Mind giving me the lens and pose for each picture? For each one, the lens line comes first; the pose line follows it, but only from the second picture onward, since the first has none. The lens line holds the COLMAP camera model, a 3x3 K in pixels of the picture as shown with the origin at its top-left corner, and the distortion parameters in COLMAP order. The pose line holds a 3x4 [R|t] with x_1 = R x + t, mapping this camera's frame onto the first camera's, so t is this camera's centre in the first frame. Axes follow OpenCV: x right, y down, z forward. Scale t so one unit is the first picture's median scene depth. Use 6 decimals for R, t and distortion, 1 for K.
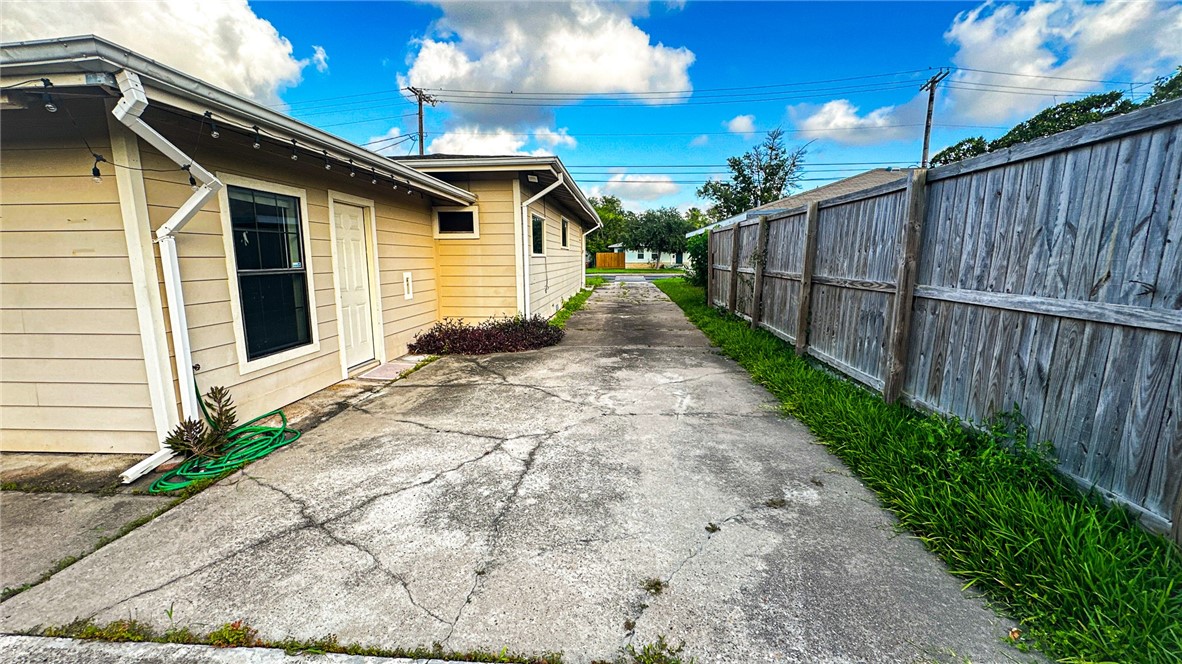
lens RADIAL K [[478.5, 0, 592.1], [0, 478.5, 334.6], [0, 0, 1]] dist [-0.002840, 0.000974]
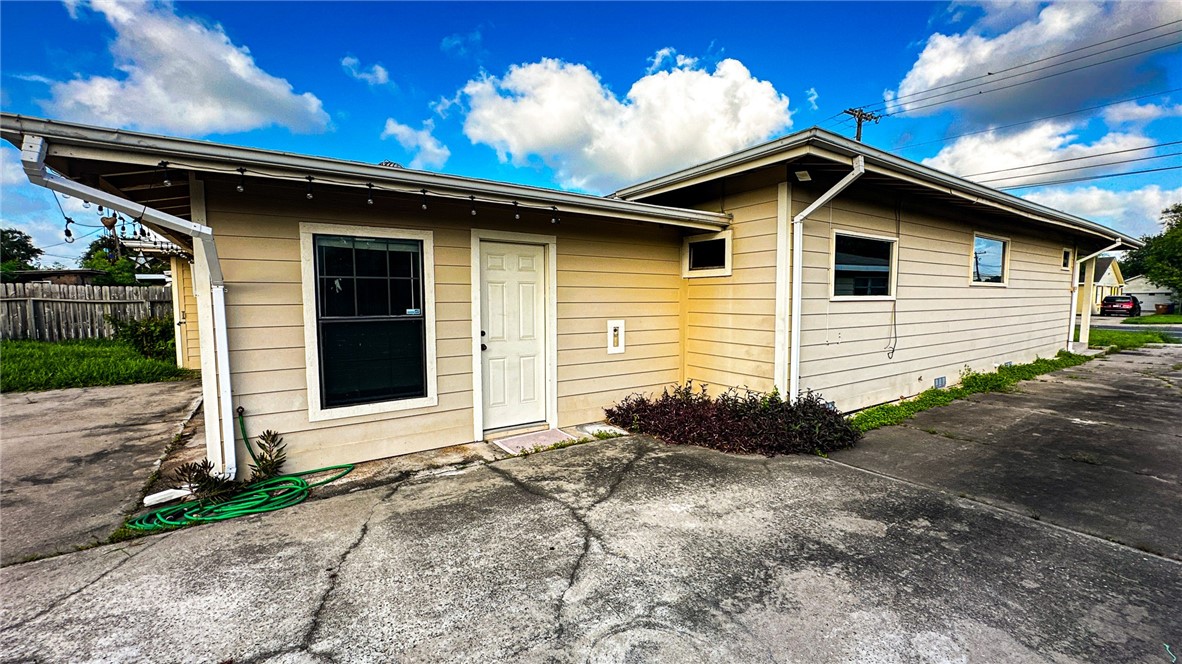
lens RADIAL K [[478.5, 0, 592.5], [0, 478.5, 331.0], [0, 0, 1]] dist [-0.002840, 0.000974]
pose [[0.610056, 0.056458, -0.790344, 0.362457], [-0.125388, 0.991769, -0.025939, -0.137400], [0.782374, 0.114924, 0.612114, 0.760600]]
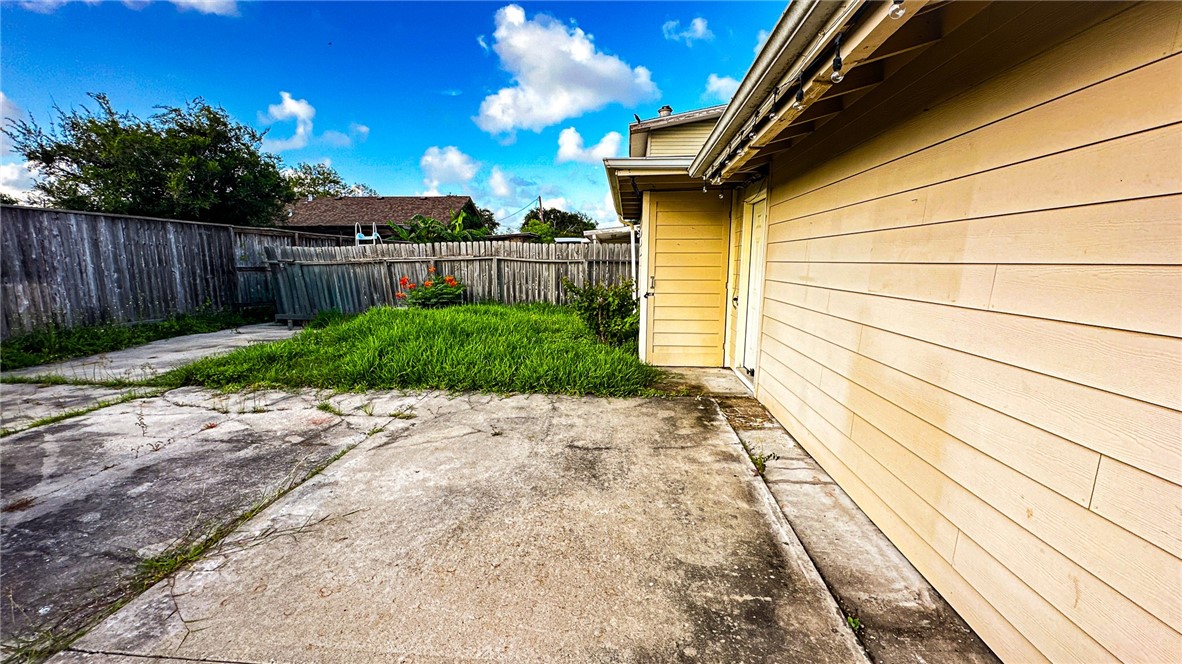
lens RADIAL K [[478.5, 0, 597.7], [0, 478.5, 336.1], [0, 0, 1]] dist [-0.002840, 0.000974]
pose [[0.004691, 0.159275, -0.987223, -1.064673], [-0.164776, 0.973862, 0.156337, -0.072902], [0.986320, 0.161937, 0.030813, 0.449193]]
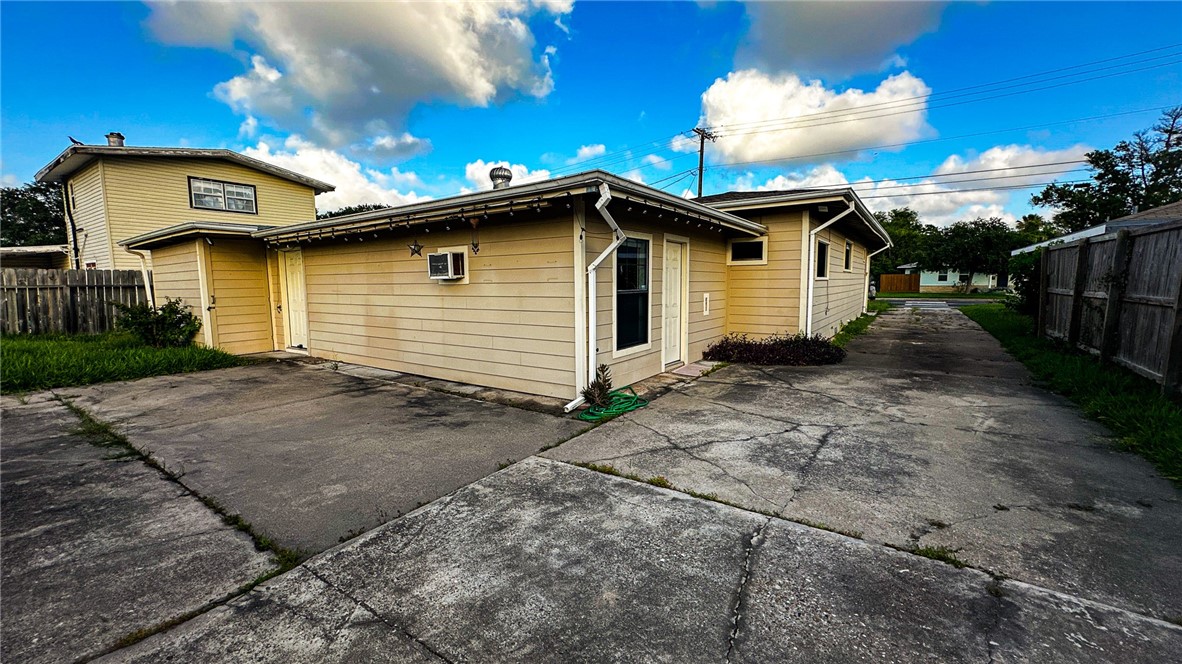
lens RADIAL K [[478.5, 0, 587.7], [0, 478.5, 335.4], [0, 0, 1]] dist [-0.002840, 0.000974]
pose [[0.860016, 0.053076, -0.507499, -0.030488], [-0.076062, 0.996798, -0.024648, 0.049531], [0.504566, 0.059799, 0.861300, -0.331114]]
